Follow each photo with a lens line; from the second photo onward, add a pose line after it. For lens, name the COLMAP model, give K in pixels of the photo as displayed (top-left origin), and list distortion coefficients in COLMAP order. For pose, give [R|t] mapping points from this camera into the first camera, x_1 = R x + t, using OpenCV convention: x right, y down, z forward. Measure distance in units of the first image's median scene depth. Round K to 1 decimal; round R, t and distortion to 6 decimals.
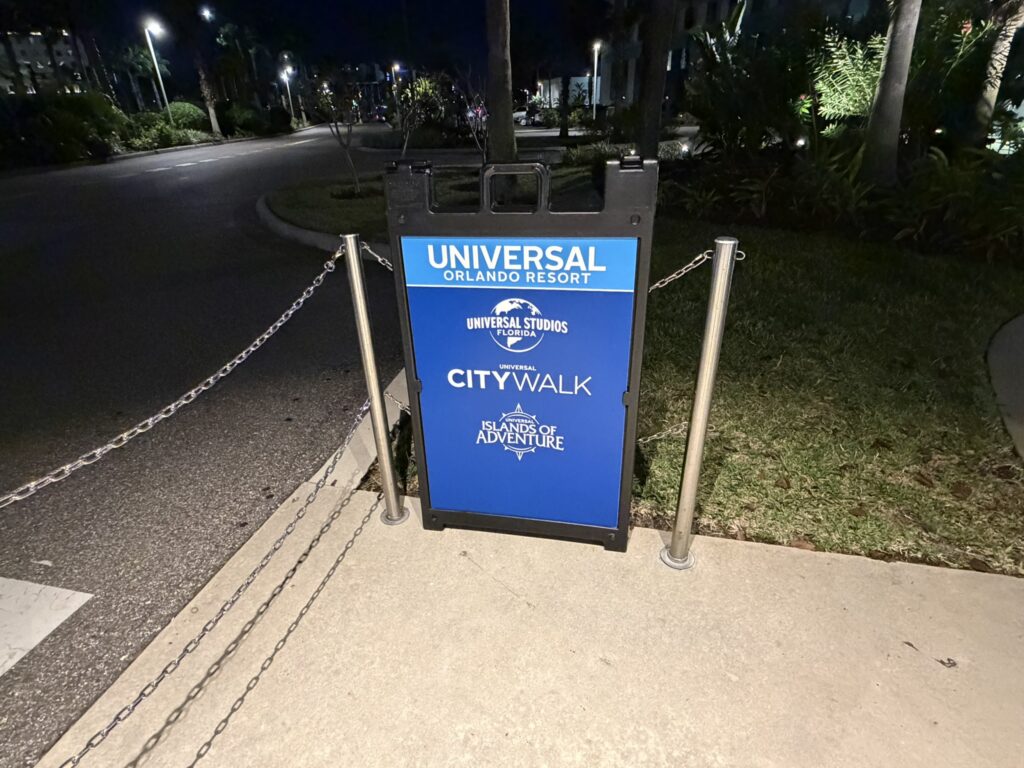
lens RADIAL K [[533.2, 0, 511.5], [0, 533.2, 384.2], [0, 0, 1]] dist [0.007561, 0.000518]
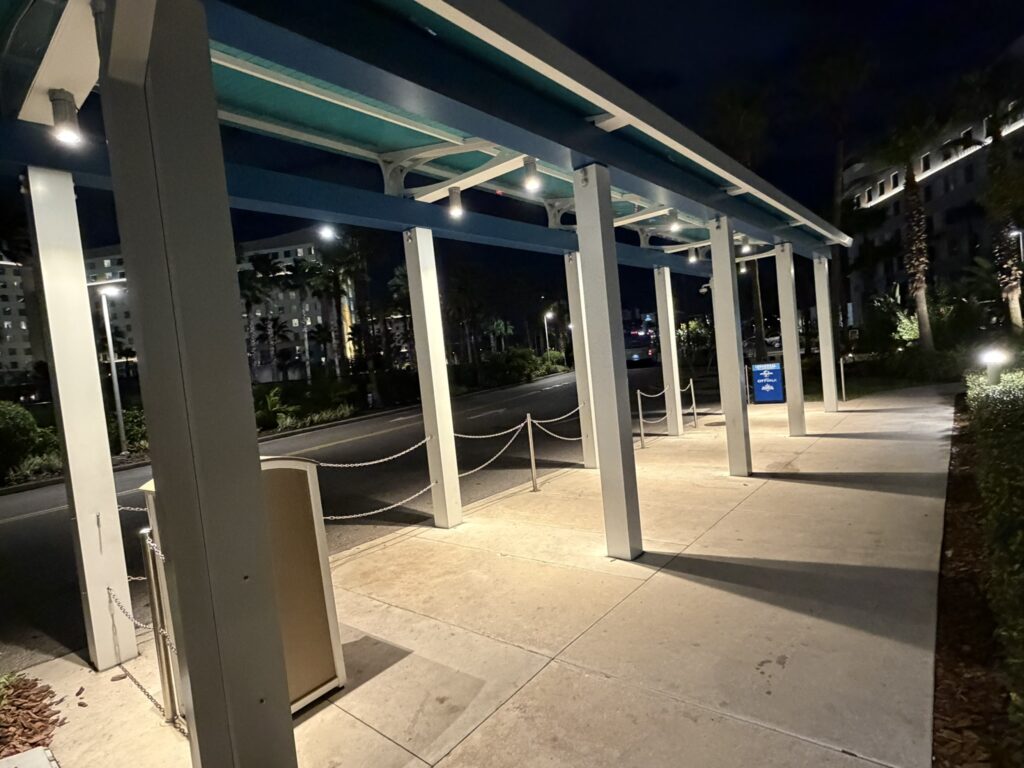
lens RADIAL K [[533.2, 0, 509.4], [0, 533.2, 385.9], [0, 0, 1]] dist [0.007561, 0.000518]
pose [[0.888351, -0.040844, -0.457345, 0.060848], [-0.137257, 0.926872, -0.349385, 0.861835], [0.438171, 0.373150, 0.817781, -1.845292]]
